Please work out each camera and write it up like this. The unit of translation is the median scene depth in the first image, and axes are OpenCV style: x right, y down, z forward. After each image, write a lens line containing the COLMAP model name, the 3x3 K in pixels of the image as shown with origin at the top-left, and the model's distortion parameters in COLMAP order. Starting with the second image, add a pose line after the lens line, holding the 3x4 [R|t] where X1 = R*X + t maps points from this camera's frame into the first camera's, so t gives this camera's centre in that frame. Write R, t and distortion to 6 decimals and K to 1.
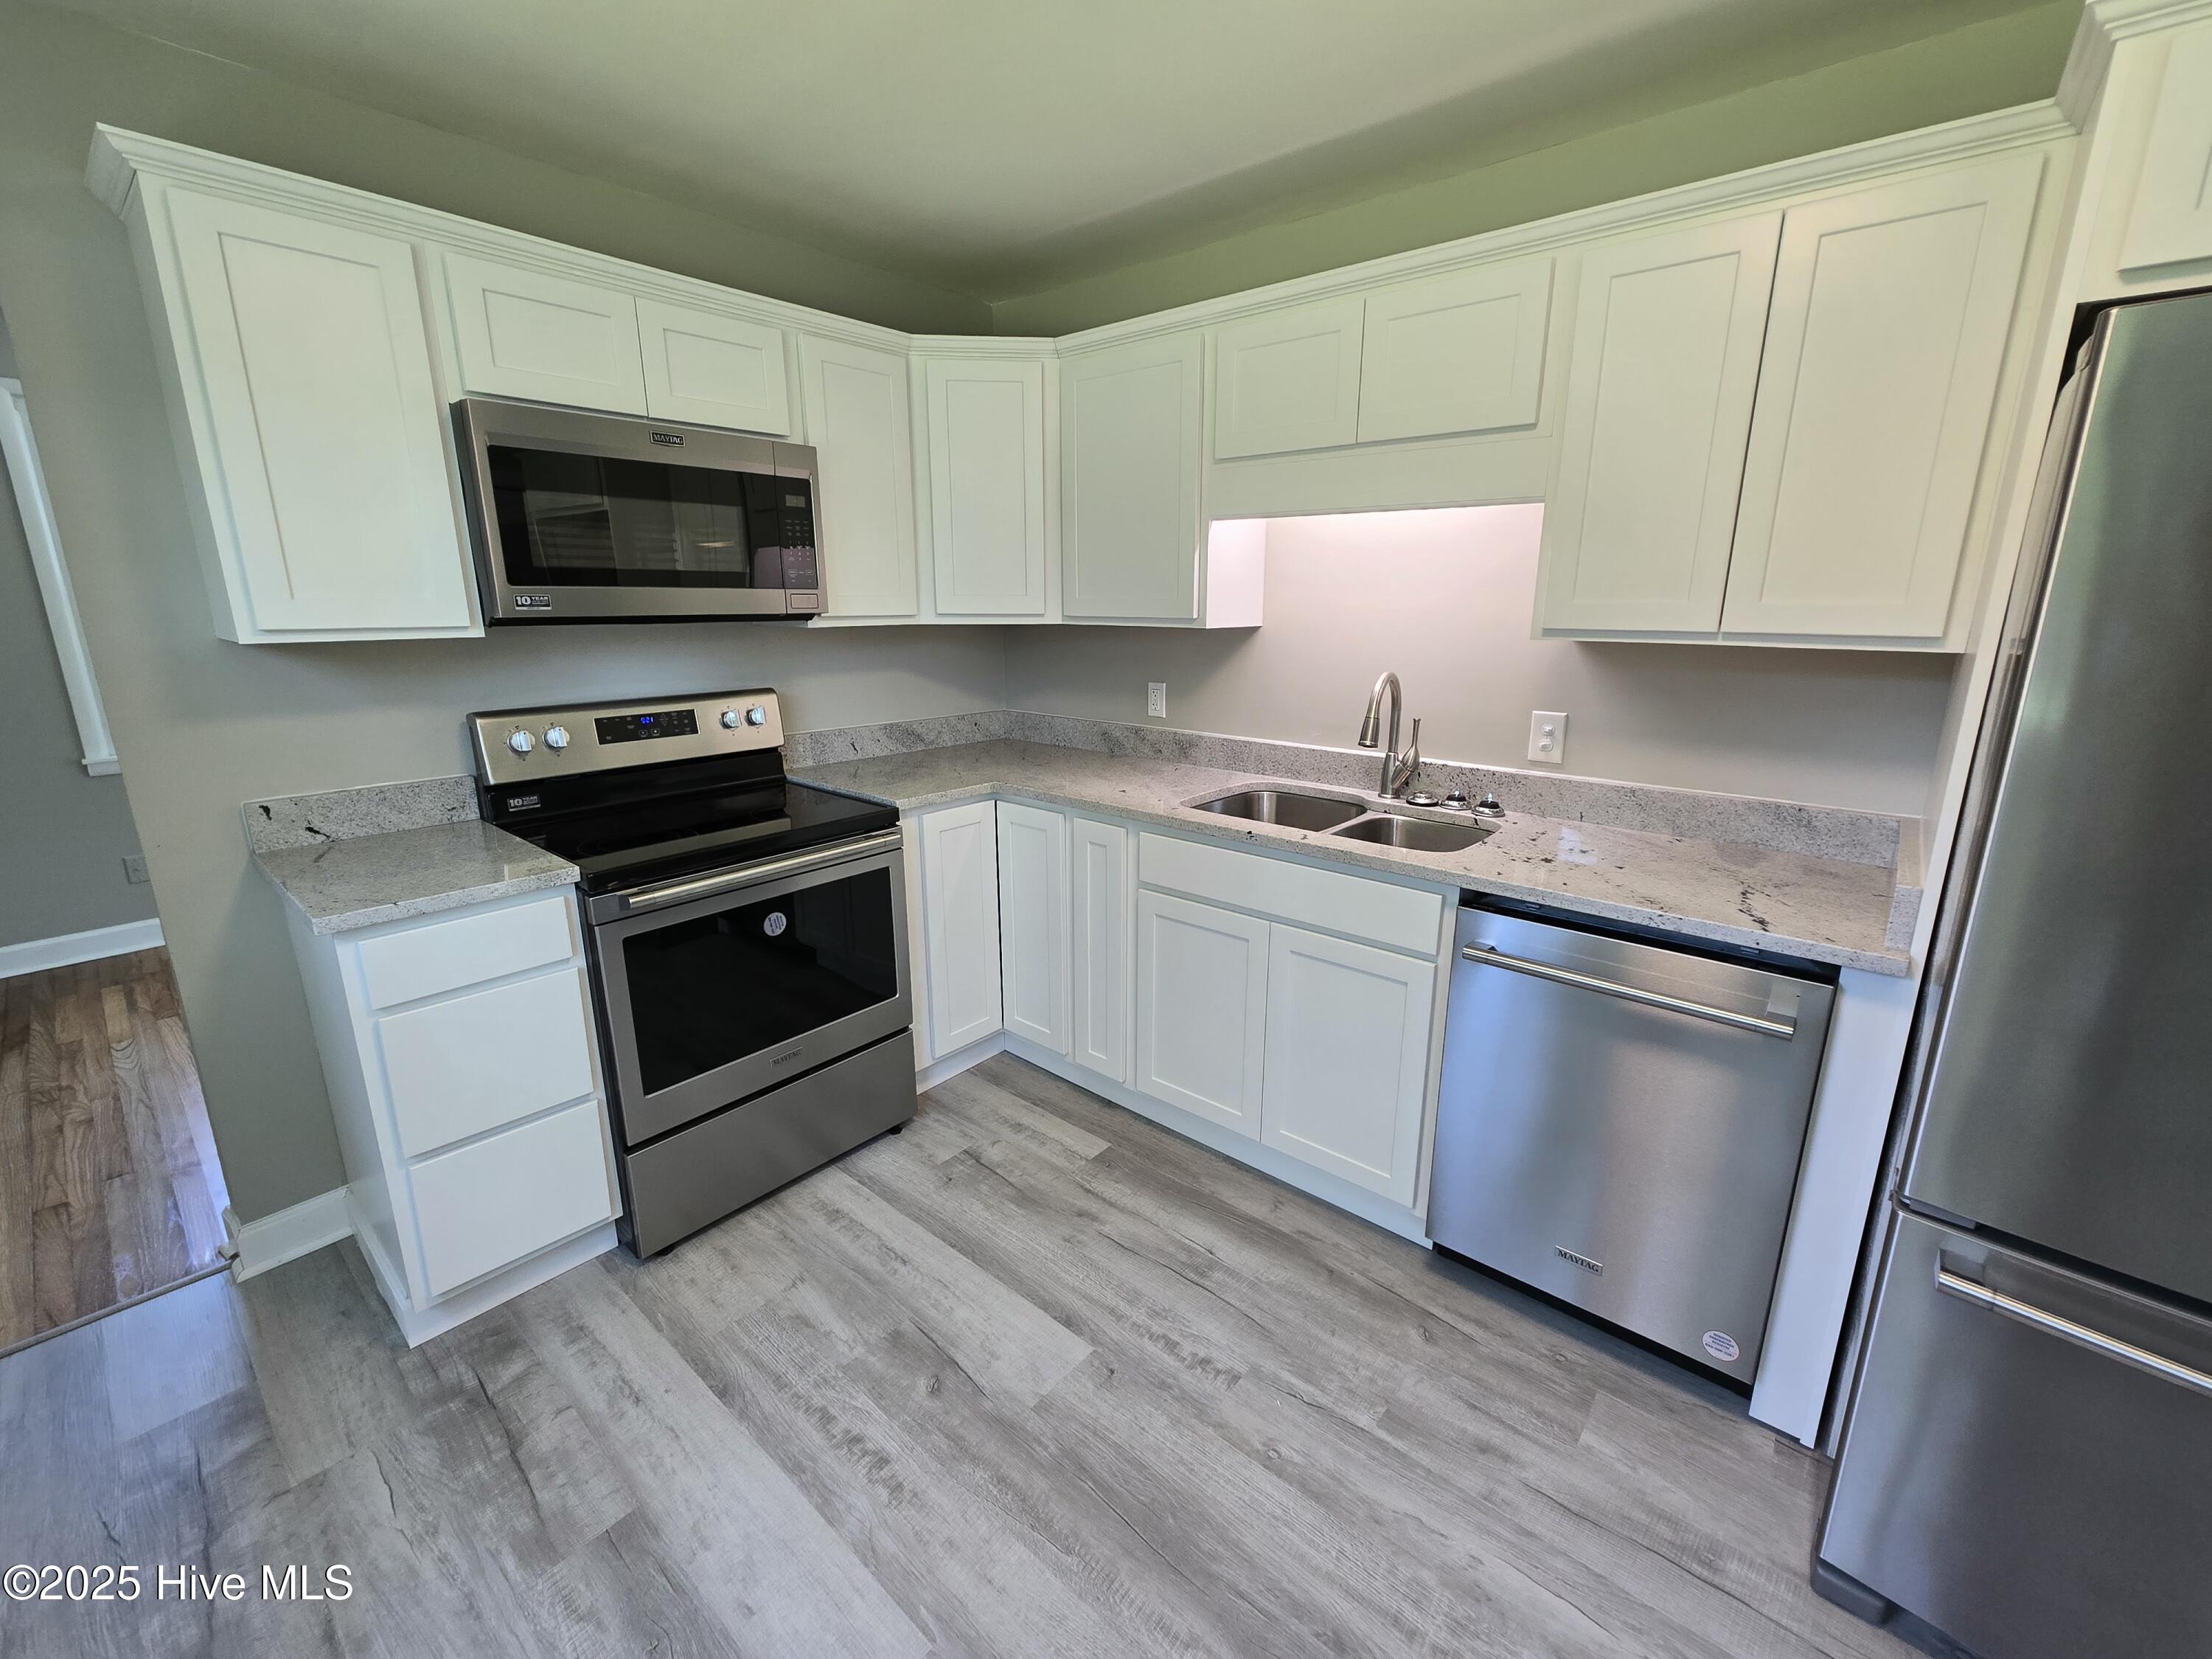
lens RADIAL K [[905.2, 0, 1116.7], [0, 905.2, 814.5], [0, 0, 1]] dist [-0.002058, 0.000216]
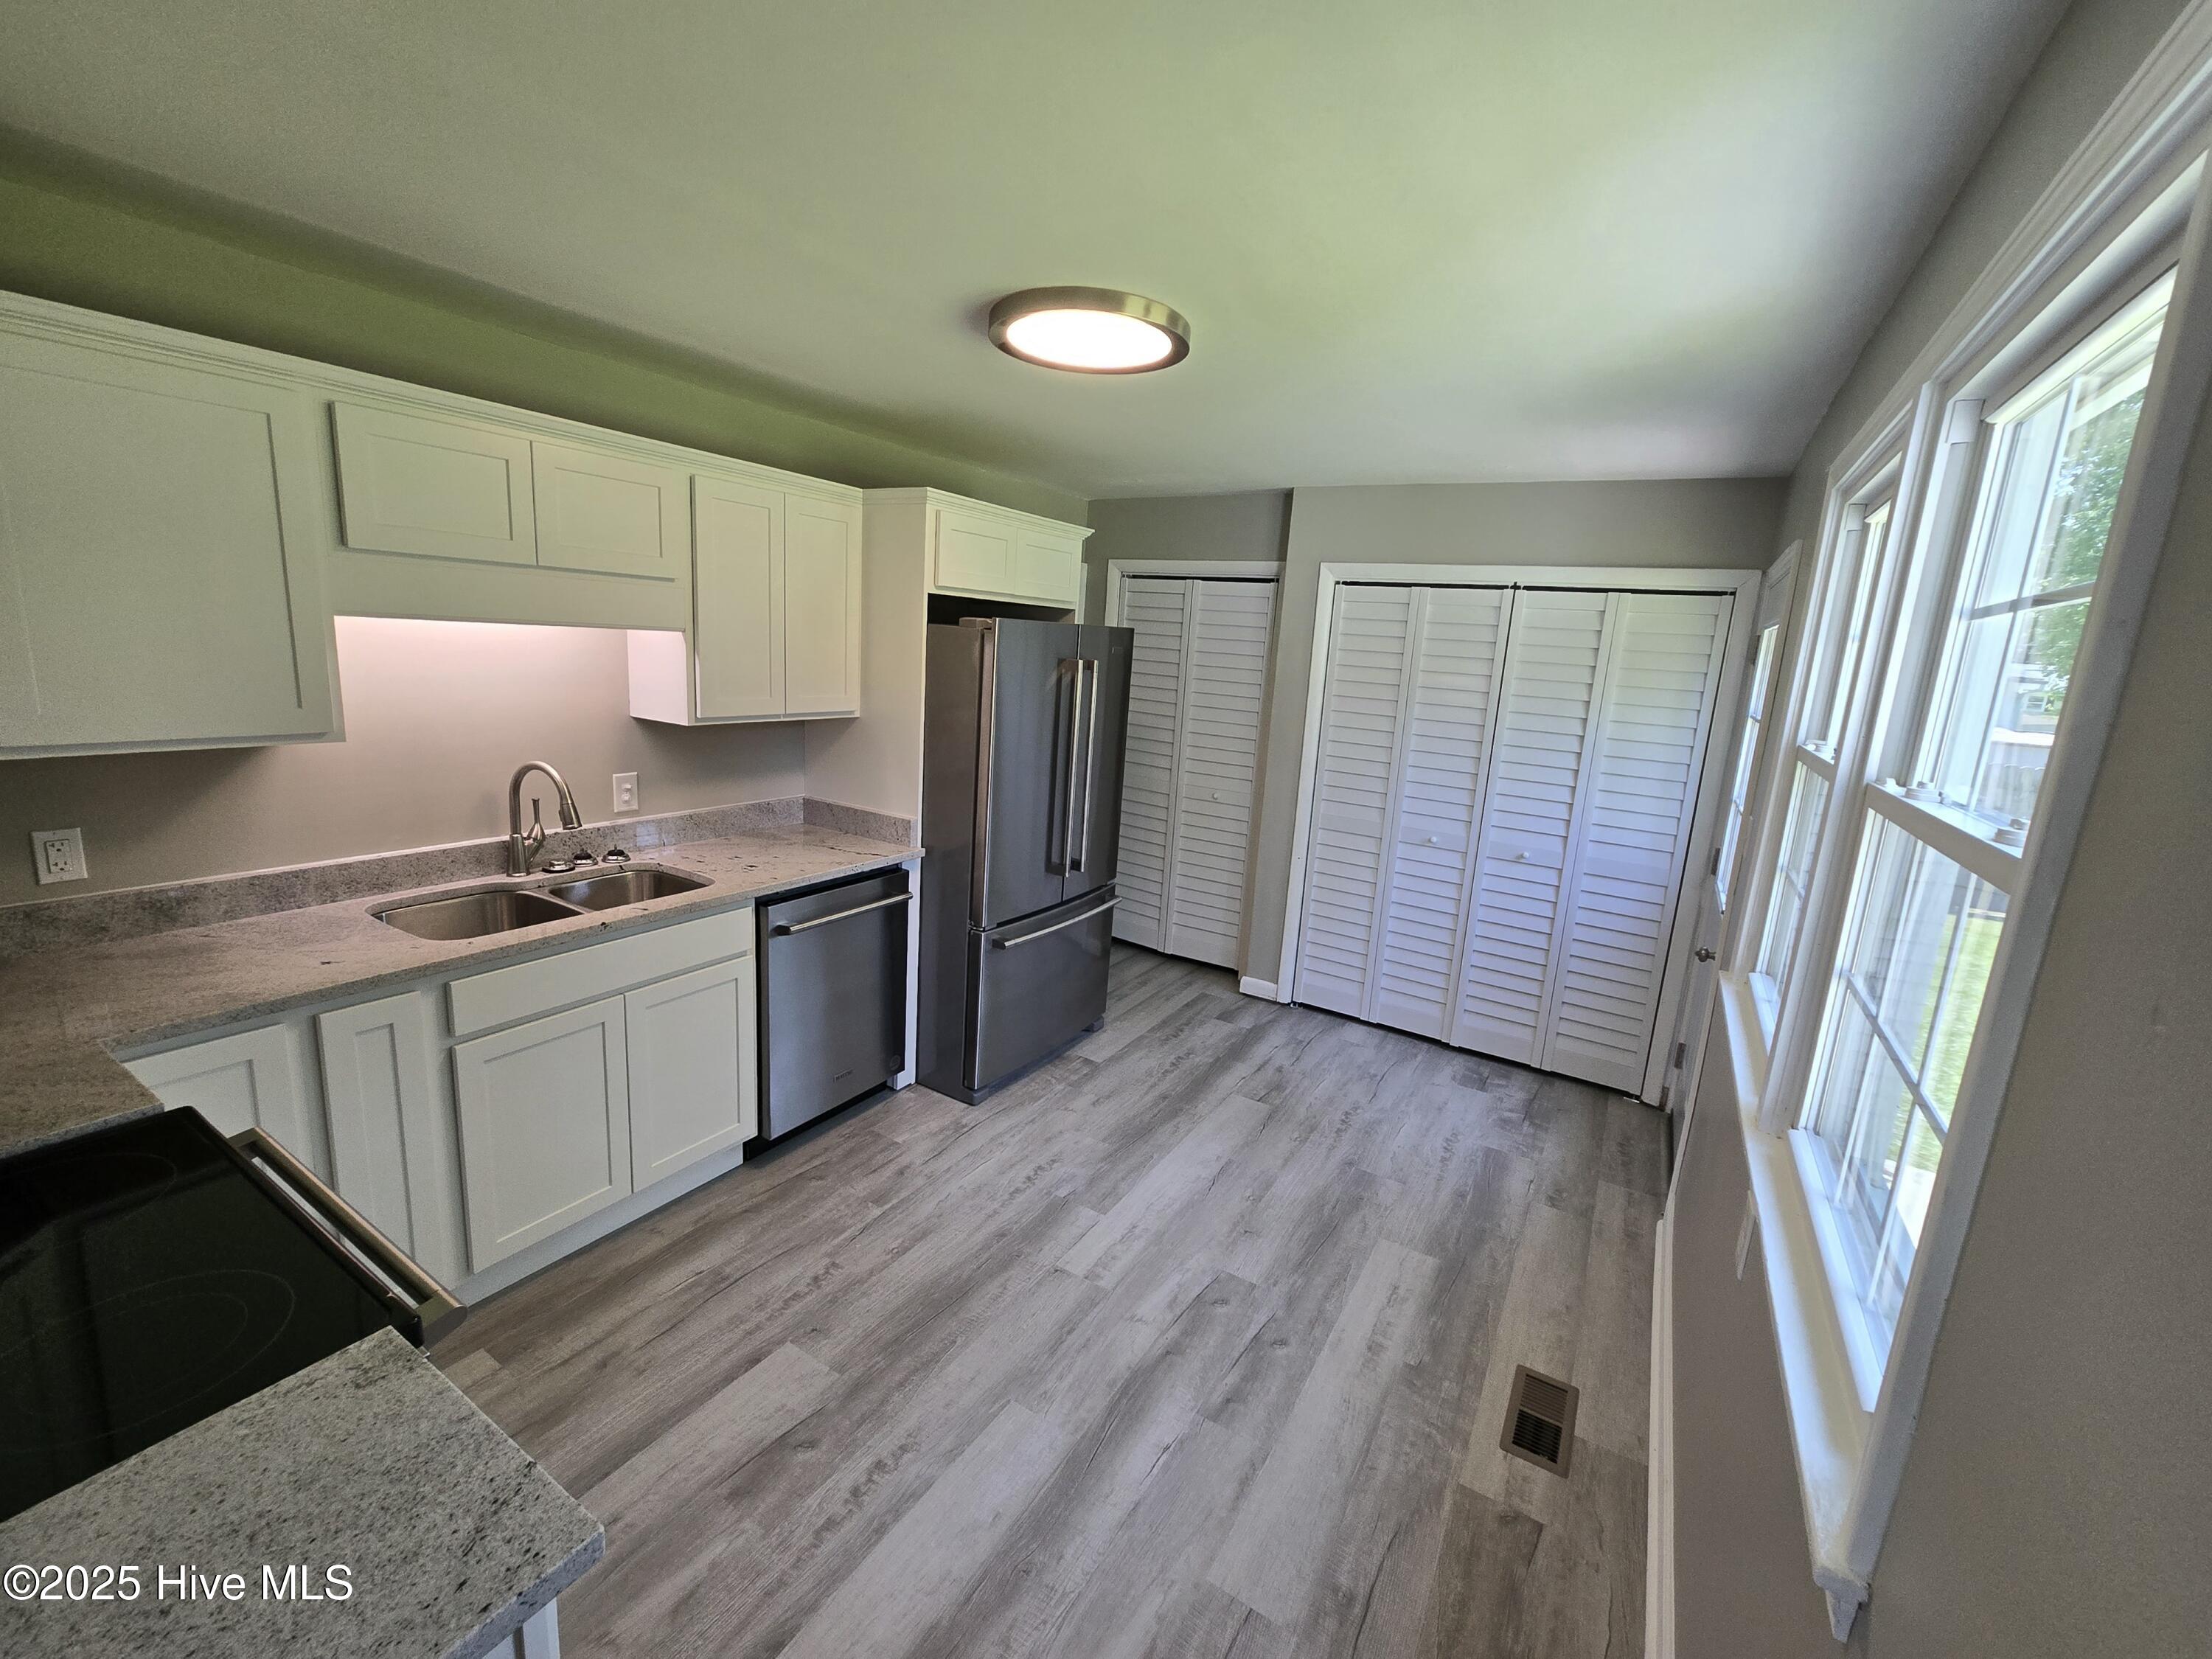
lens RADIAL K [[905.2, 0, 1116.7], [0, 905.2, 814.5], [0, 0, 1]] dist [-0.002058, 0.000216]
pose [[-0.153307, -0.203289, 0.967042, -0.894235], [0.168379, 0.958926, 0.228276, -0.230513], [-0.973728, 0.197826, -0.112780, 0.454956]]
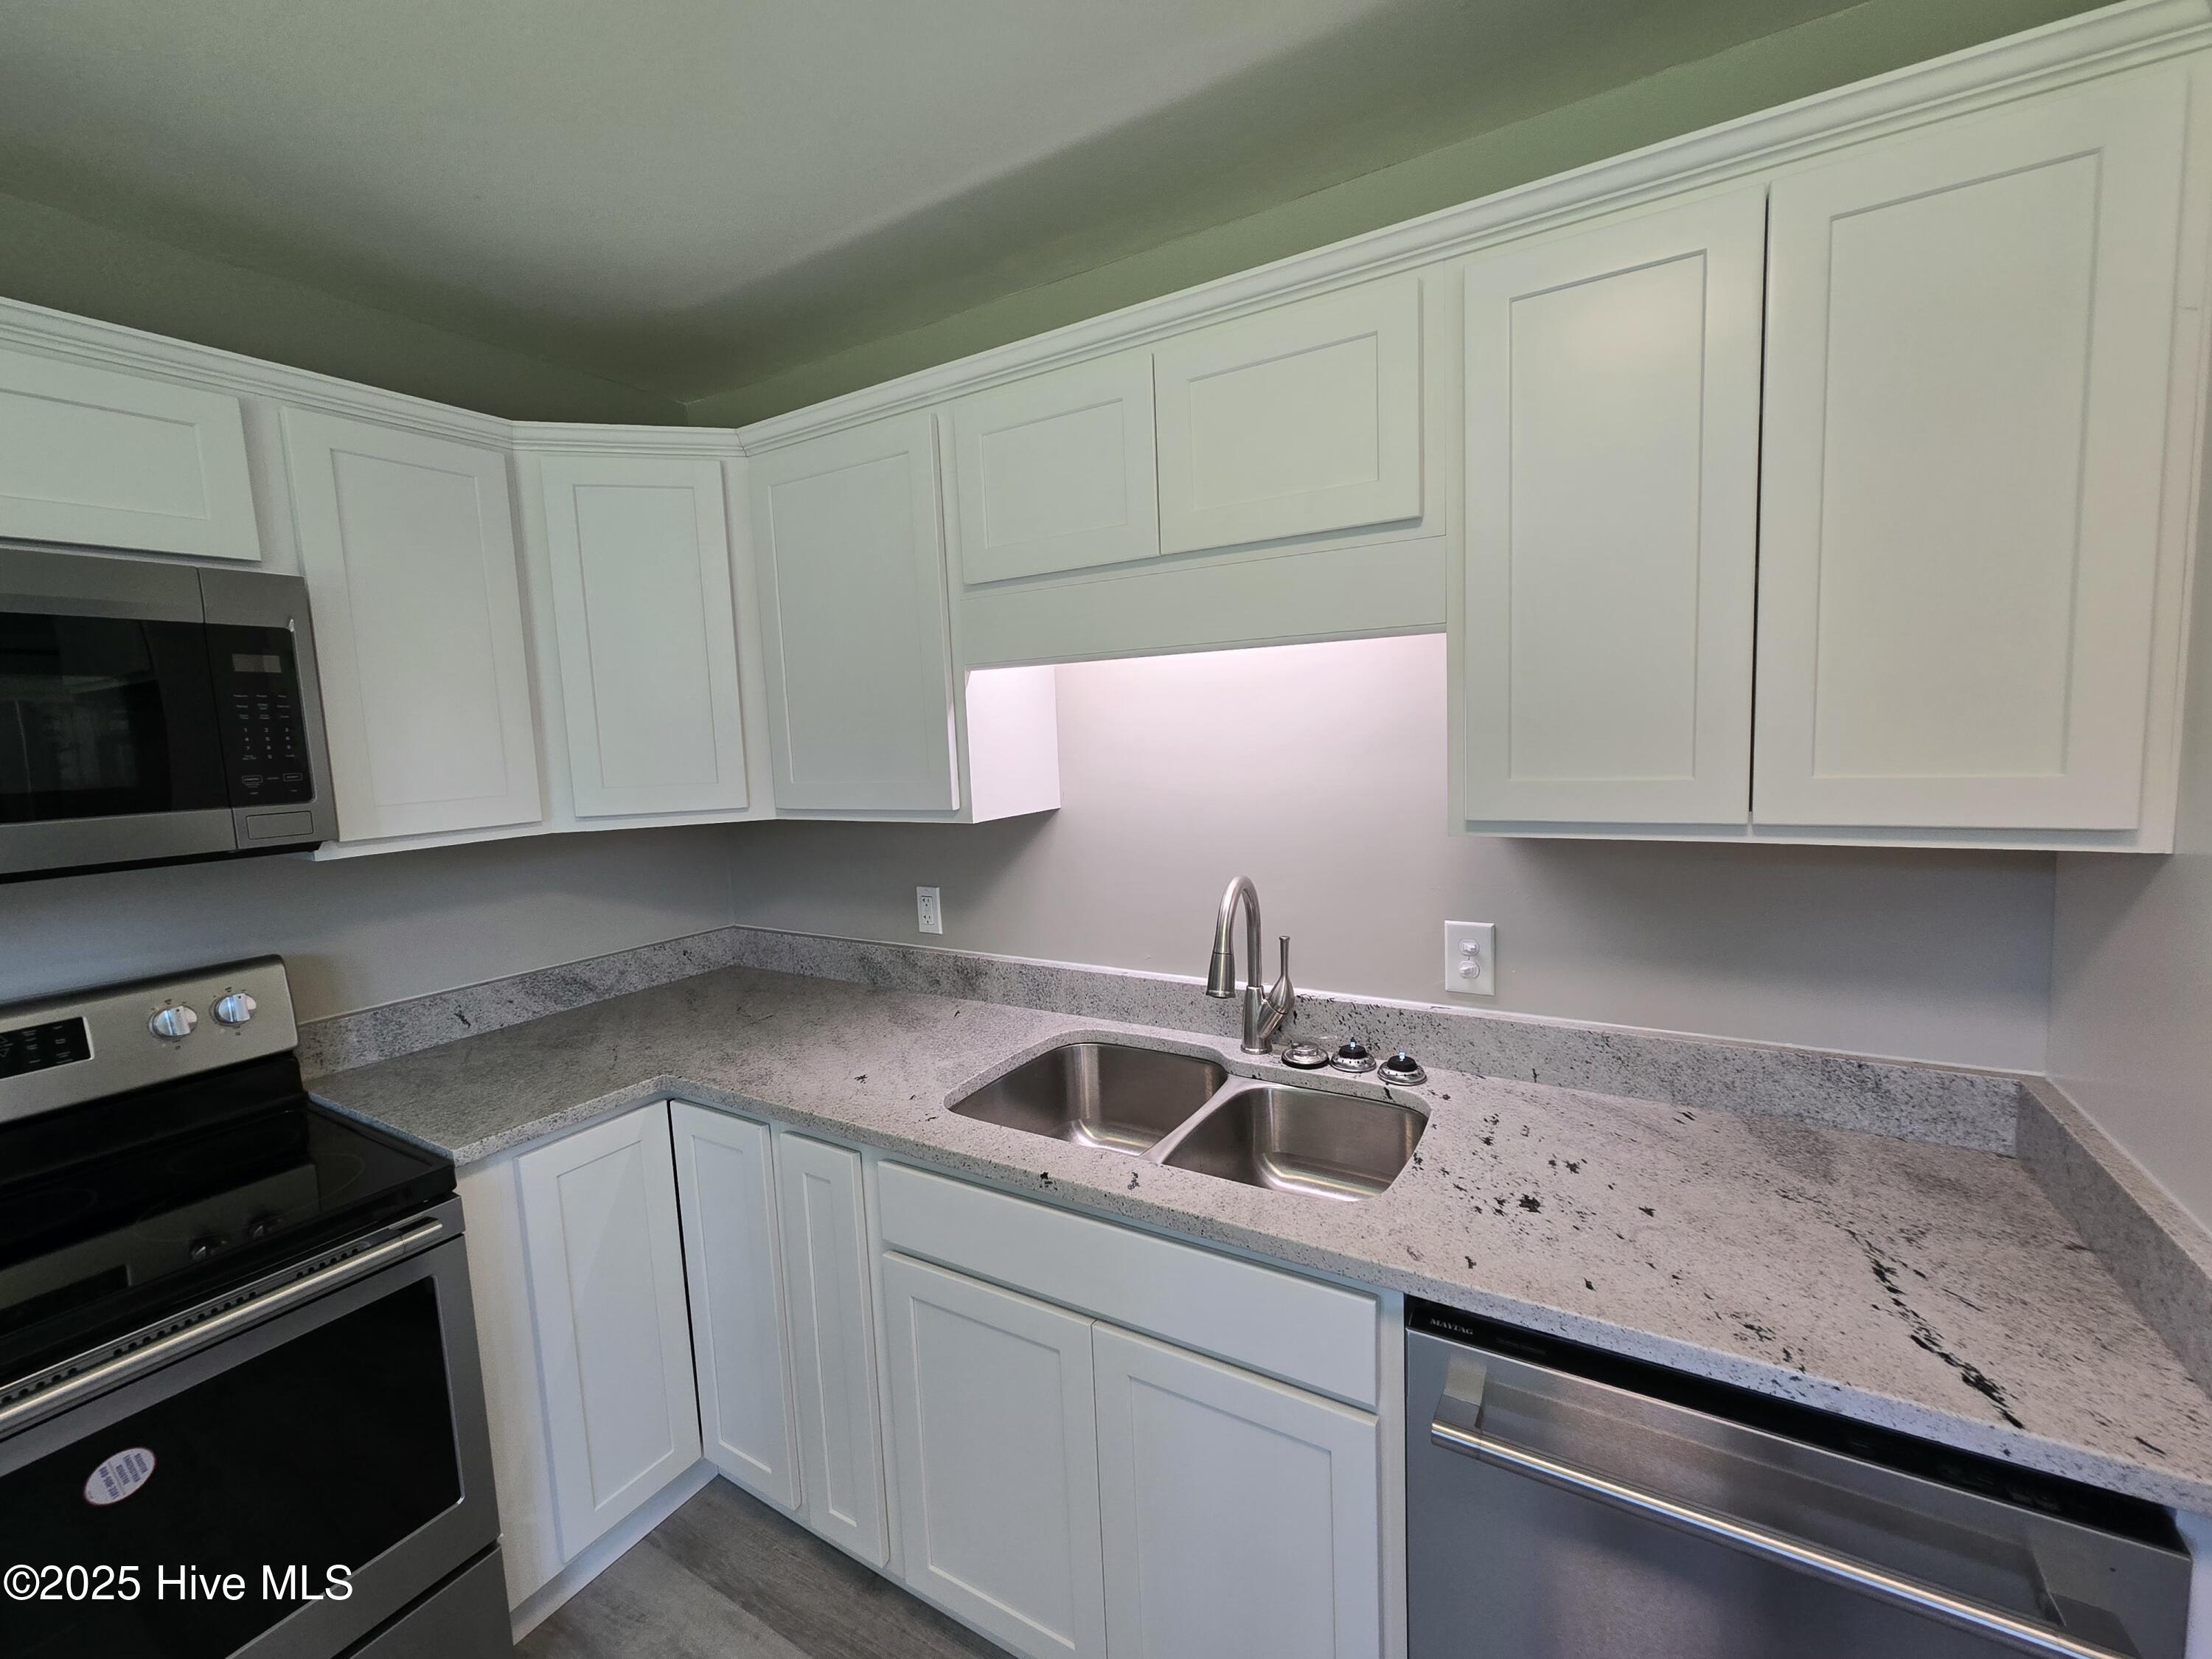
lens RADIAL K [[905.2, 0, 1116.7], [0, 905.2, 814.5], [0, 0, 1]] dist [-0.002058, 0.000216]
pose [[0.984201, -0.059717, 0.166678, 0.100128], [0.083162, 0.987014, -0.137429, -0.119455], [-0.156307, 0.149119, 0.976387, 0.345259]]
